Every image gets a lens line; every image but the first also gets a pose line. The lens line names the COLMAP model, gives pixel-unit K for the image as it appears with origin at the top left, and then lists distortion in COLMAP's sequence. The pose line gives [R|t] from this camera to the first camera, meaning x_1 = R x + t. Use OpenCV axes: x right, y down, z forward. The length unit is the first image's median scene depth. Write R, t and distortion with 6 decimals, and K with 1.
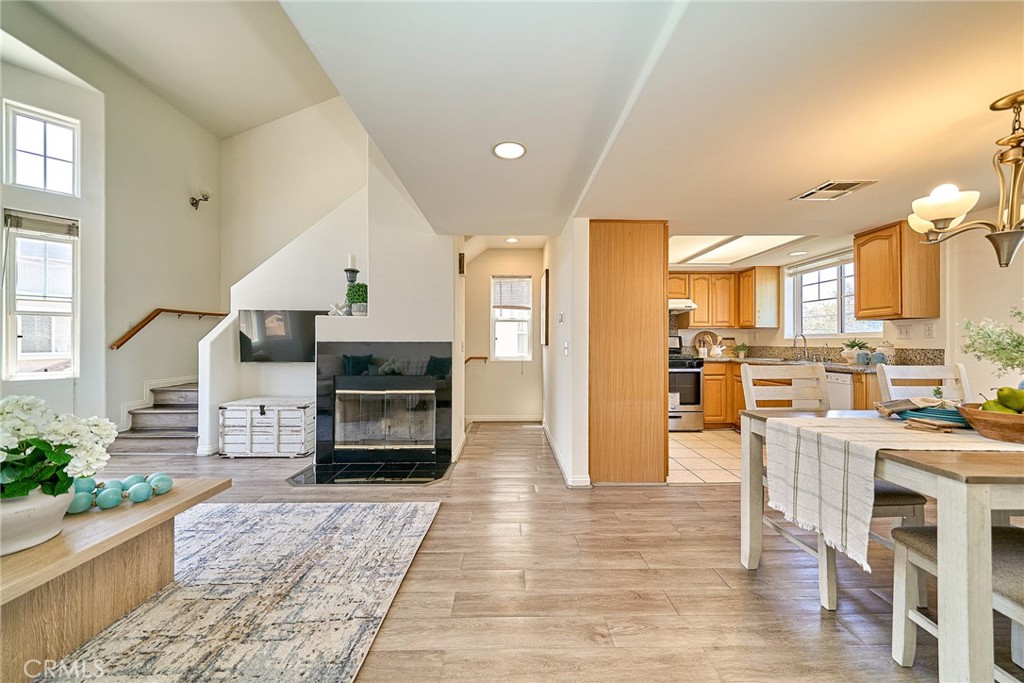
lens RADIAL K [[361.3, 0, 509.5], [0, 361.3, 342.3], [0, 0, 1]] dist [0.001861, -0.000105]
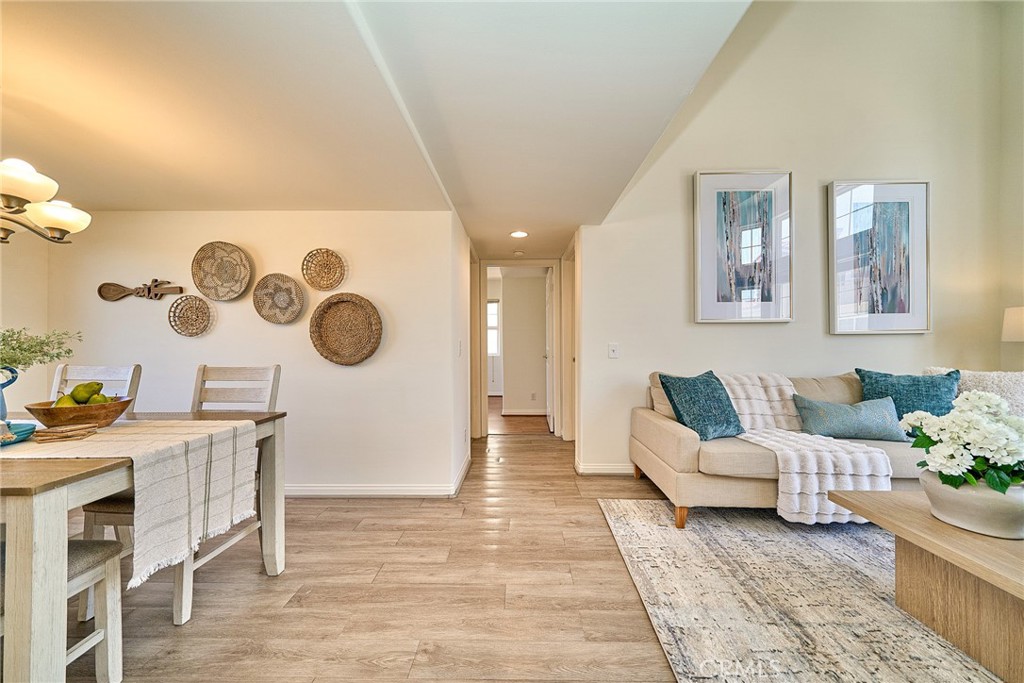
lens RADIAL K [[361.3, 0, 509.5], [0, 361.3, 342.3], [0, 0, 1]] dist [0.001861, -0.000105]
pose [[-0.999512, 0.001773, 0.031196, 0.002561], [0.001599, 0.999983, -0.005615, 0.002677], [-0.031206, -0.005563, -0.999498, 0.900845]]
